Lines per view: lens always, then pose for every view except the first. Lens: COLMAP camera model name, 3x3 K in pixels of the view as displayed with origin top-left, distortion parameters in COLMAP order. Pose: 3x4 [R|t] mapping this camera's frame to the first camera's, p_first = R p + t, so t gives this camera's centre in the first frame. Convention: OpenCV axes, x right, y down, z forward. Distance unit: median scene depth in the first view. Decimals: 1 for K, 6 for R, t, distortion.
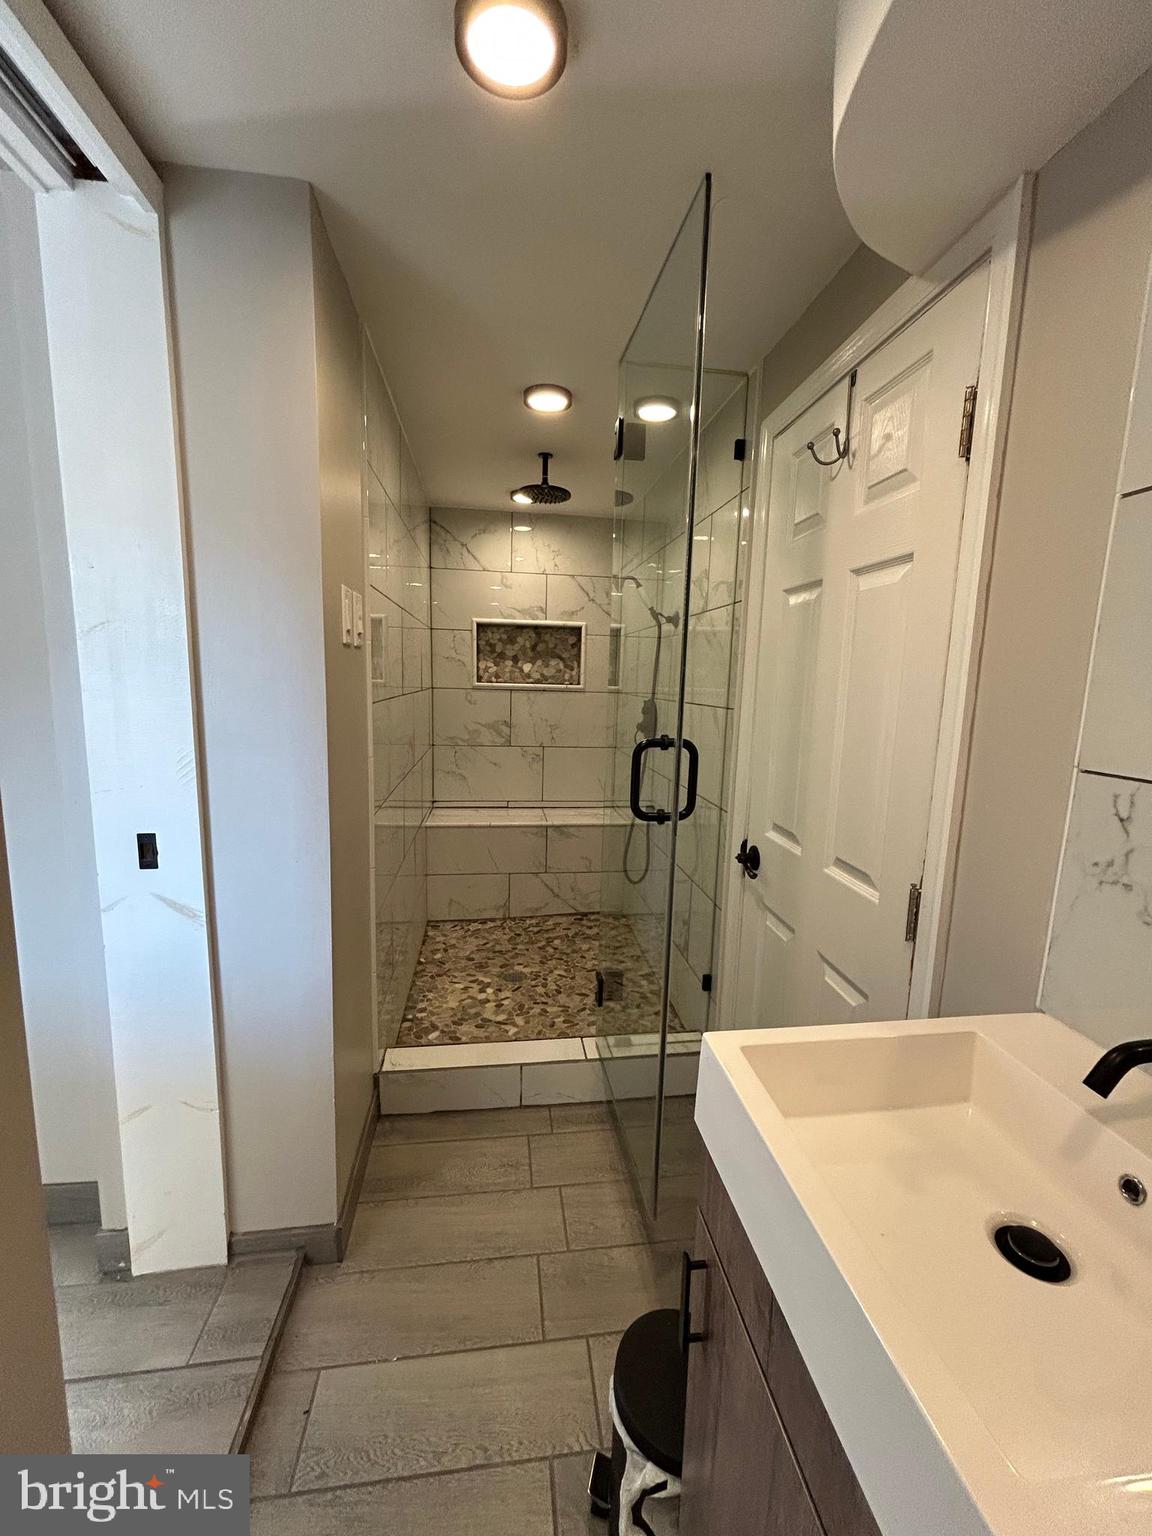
lens RADIAL K [[626.0, 0, 575.3], [0, 626.0, 770.1], [0, 0, 1]] dist [0.001352, -0.000399]
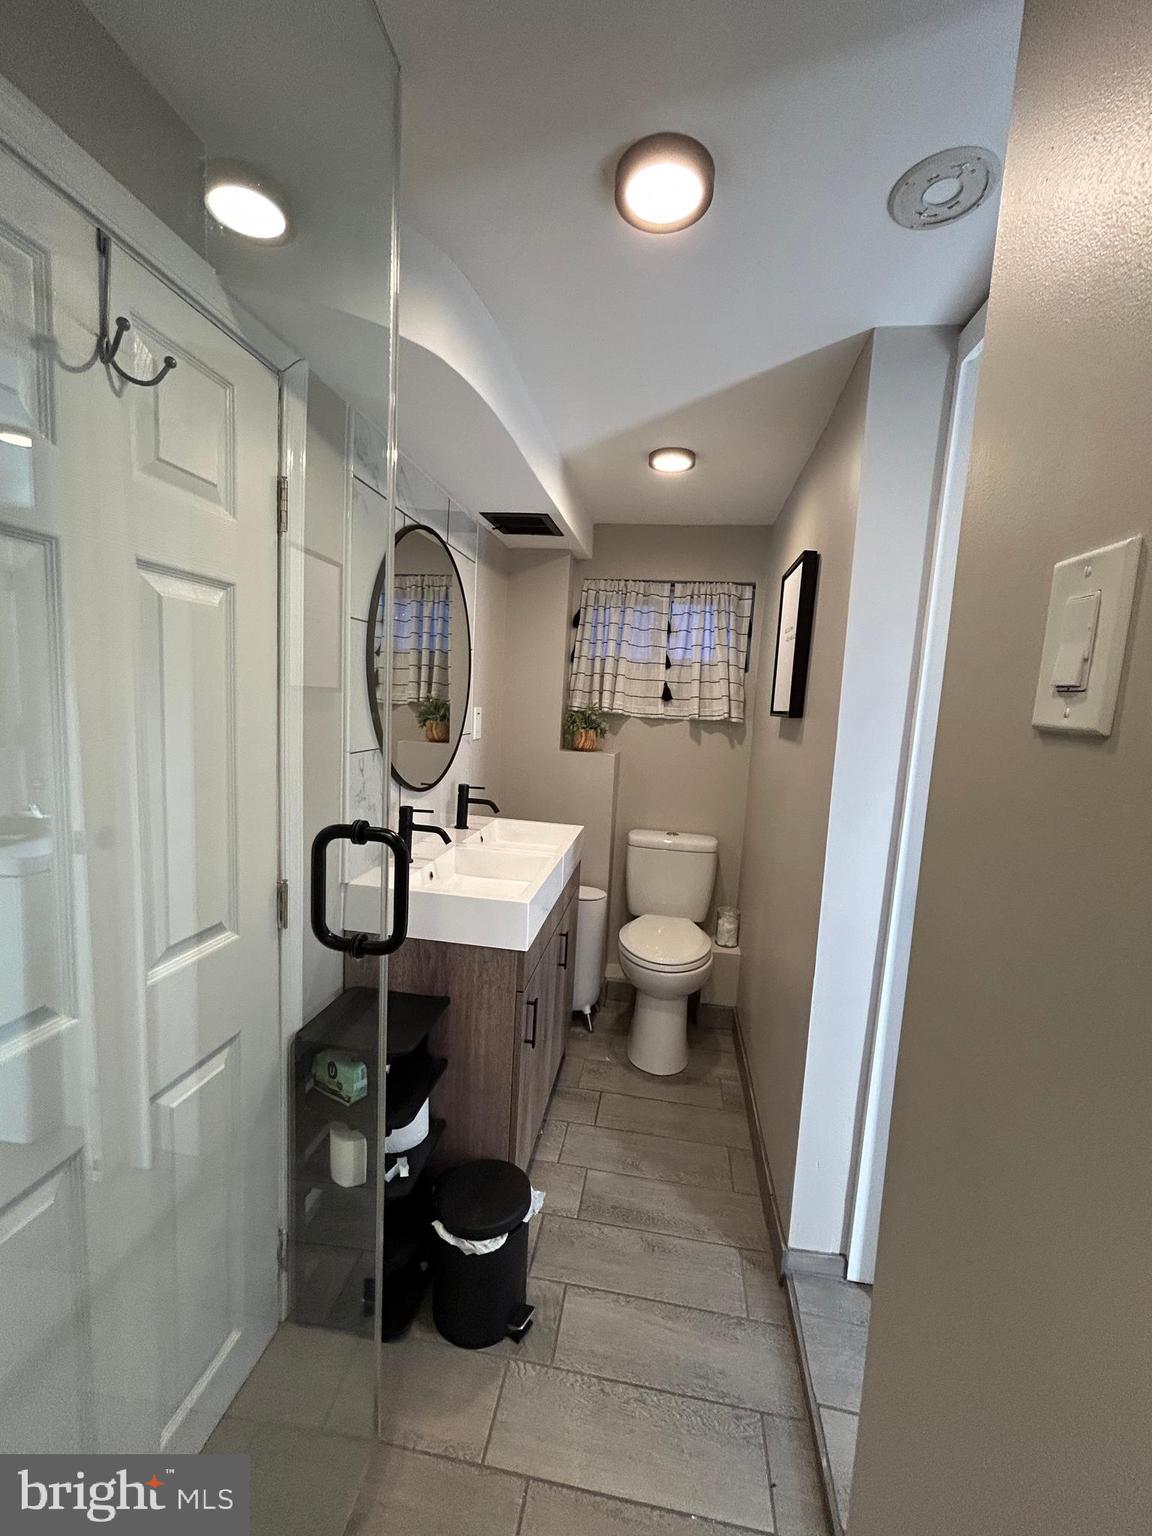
lens RADIAL K [[626.0, 0, 575.3], [0, 626.0, 770.1], [0, 0, 1]] dist [0.001352, -0.000399]
pose [[-0.955989, -0.114581, 0.270103, -0.254660], [-0.040094, 0.962974, 0.266595, -0.317393], [-0.290649, 0.244032, -0.925187, 1.662754]]
